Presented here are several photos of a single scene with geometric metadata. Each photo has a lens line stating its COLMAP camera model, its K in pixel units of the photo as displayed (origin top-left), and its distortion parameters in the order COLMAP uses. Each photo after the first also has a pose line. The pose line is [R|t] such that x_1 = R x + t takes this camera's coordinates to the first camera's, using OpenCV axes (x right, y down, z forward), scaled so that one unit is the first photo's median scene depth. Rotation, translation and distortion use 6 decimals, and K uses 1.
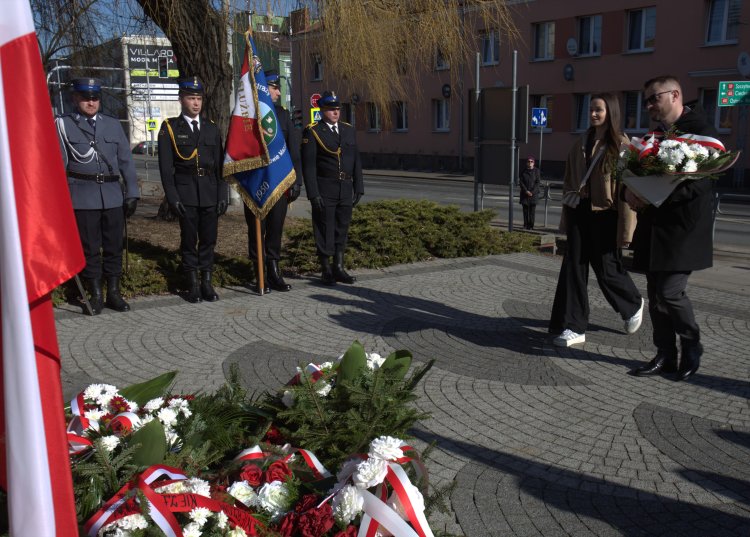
lens RADIAL K [[759.6, 0, 401.6], [0, 759.6, 284.2], [0, 0, 1]] dist [-0.015420, 0.093972]
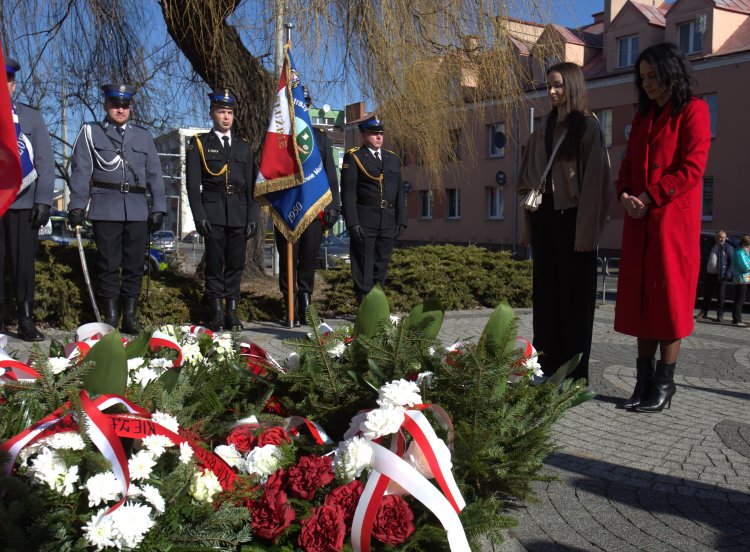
lens RADIAL K [[786.6, 0, 412.6], [0, 786.6, 290.9], [0, 0, 1]] dist [-0.038065, 0.150046]
pose [[0.998464, 0.020722, -0.051387, 0.009832], [-0.026452, 0.993189, -0.113473, 0.076355], [0.048686, 0.114658, 0.992211, 0.068368]]
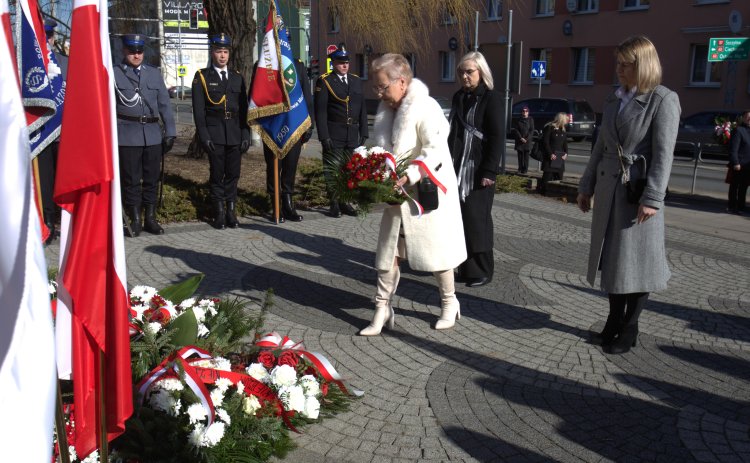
lens RADIAL K [[704.0, 0, 375.0], [0, 704.0, 231.5], [0, 0, 1]] dist [-0.017950, 0.119418]
pose [[0.998645, 0.024635, -0.045839, 0.012957], [-0.024042, 0.999620, 0.013447, 0.008113], [0.046153, -0.012327, 0.998858, -0.057129]]
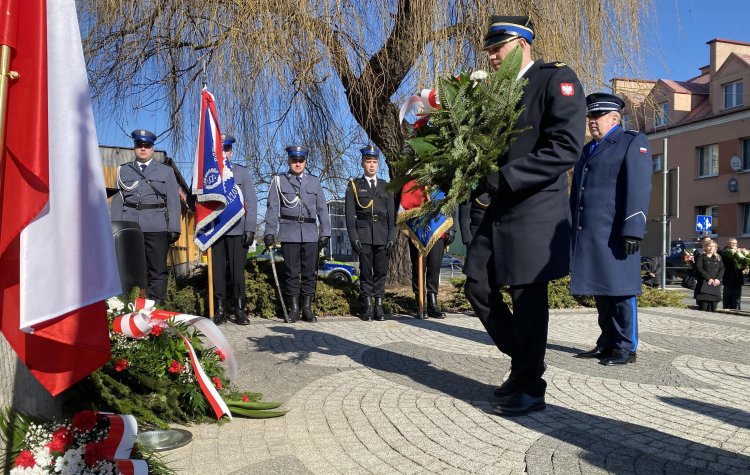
lens RADIAL K [[574.4, 0, 366.5], [0, 574.4, 277.4], [0, 0, 1]] dist [0.065659, -0.071085]
pose [[0.938027, 0.012516, -0.346335, 0.057082], [-0.062345, 0.989138, -0.133110, 0.079624], [0.340907, 0.146453, 0.928619, 0.102937]]
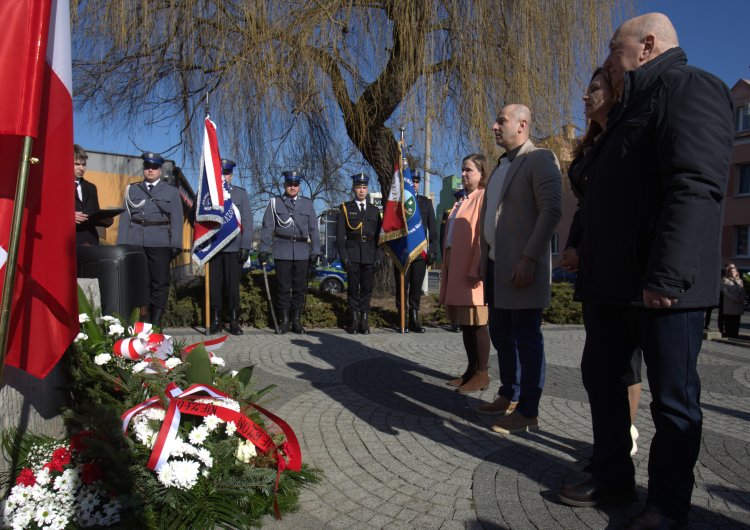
lens RADIAL K [[542.8, 0, 389.3], [0, 542.8, 274.1], [0, 0, 1]] dist [-0.085488, 0.124671]
pose [[0.954486, 0.037578, -0.295878, 0.075435], [-0.085591, 0.984816, -0.151038, 0.059669], [0.285710, 0.169488, 0.943209, 0.084282]]
